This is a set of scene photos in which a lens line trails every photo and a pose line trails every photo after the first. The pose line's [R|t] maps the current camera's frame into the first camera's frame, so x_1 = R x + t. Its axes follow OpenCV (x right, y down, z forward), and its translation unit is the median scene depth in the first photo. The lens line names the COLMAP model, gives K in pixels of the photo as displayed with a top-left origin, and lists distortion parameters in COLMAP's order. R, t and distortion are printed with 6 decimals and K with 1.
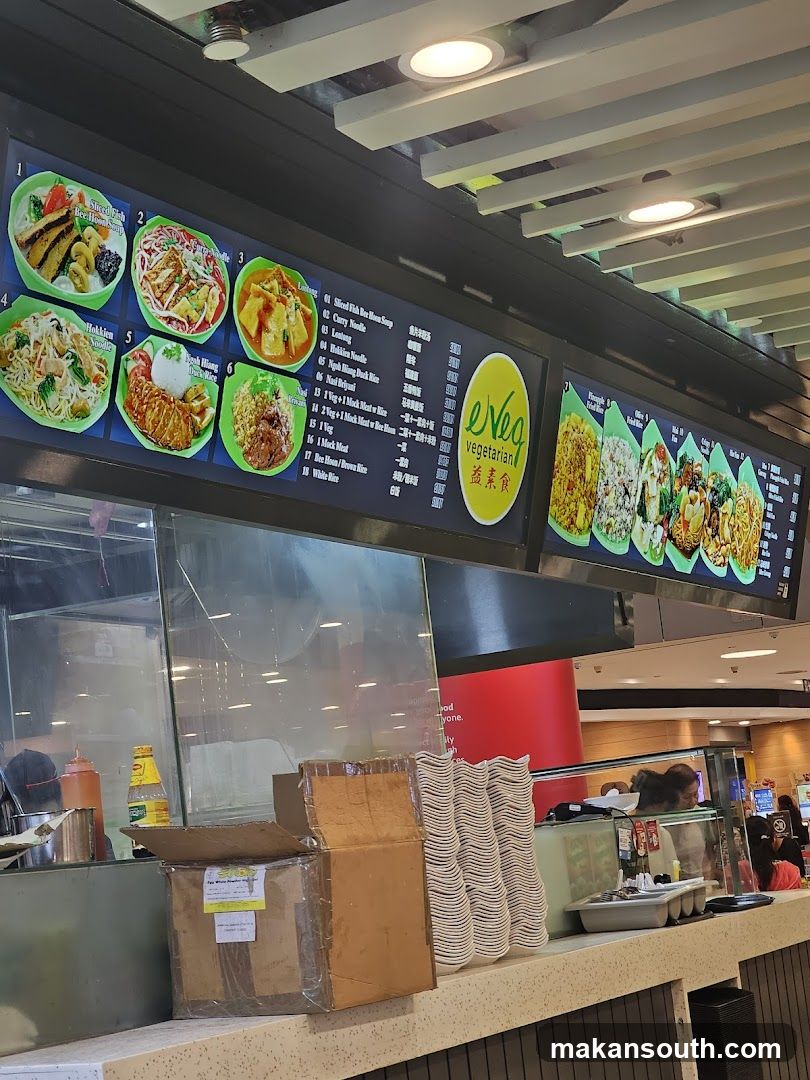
lens RADIAL K [[2116.5, 0, 405.0], [0, 2116.5, 540.0], [0, 0, 1]] dist [-1.133541, 19.344407]
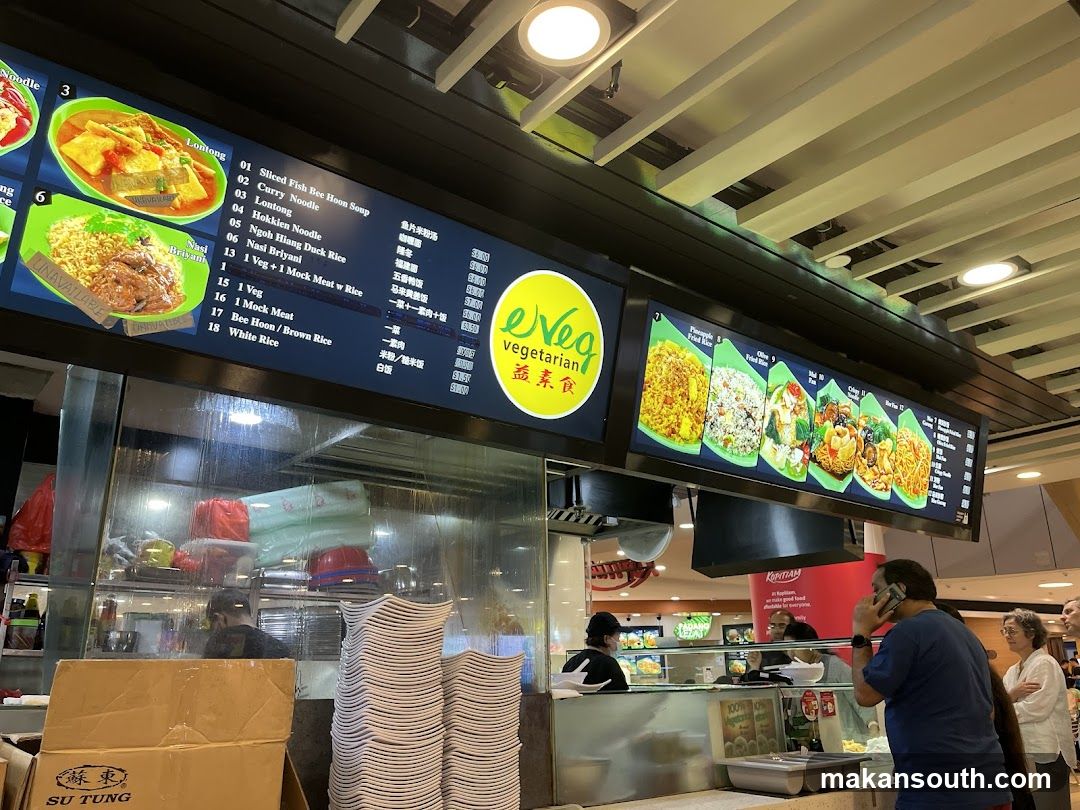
lens RADIAL K [[803.4, 0, 540.0], [0, 803.4, 405.0], [0, 0, 1]] dist [0.020966, -0.001926]
pose [[0.909808, -0.037246, -0.413355, 0.192566], [-0.025030, 0.989228, -0.144227, 0.042970], [0.414275, 0.141565, 0.899075, 0.527570]]
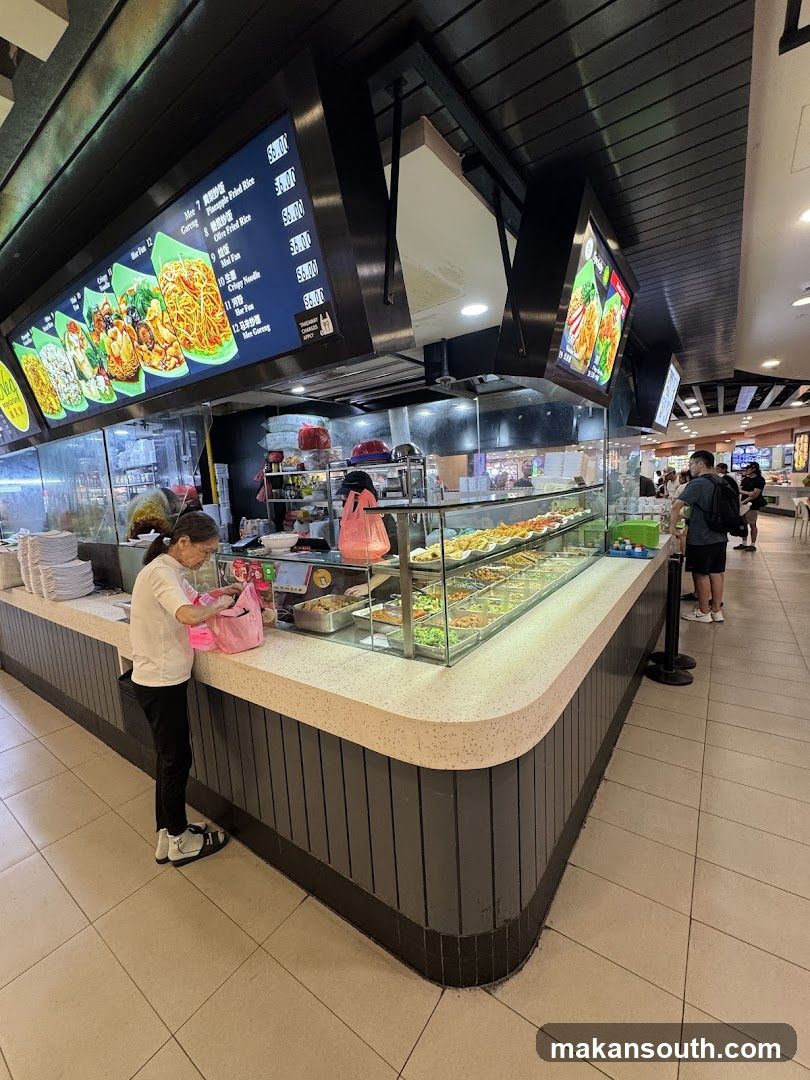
lens RADIAL K [[442.8, 0, 405.0], [0, 442.8, 540.0], [0, 0, 1]] dist [-0.000170, -0.000024]
pose [[-0.144801, 0.233989, -0.961396, 0.445449], [0.210430, 0.956691, 0.201150, 0.092450], [0.966826, -0.173180, -0.187768, 1.324188]]
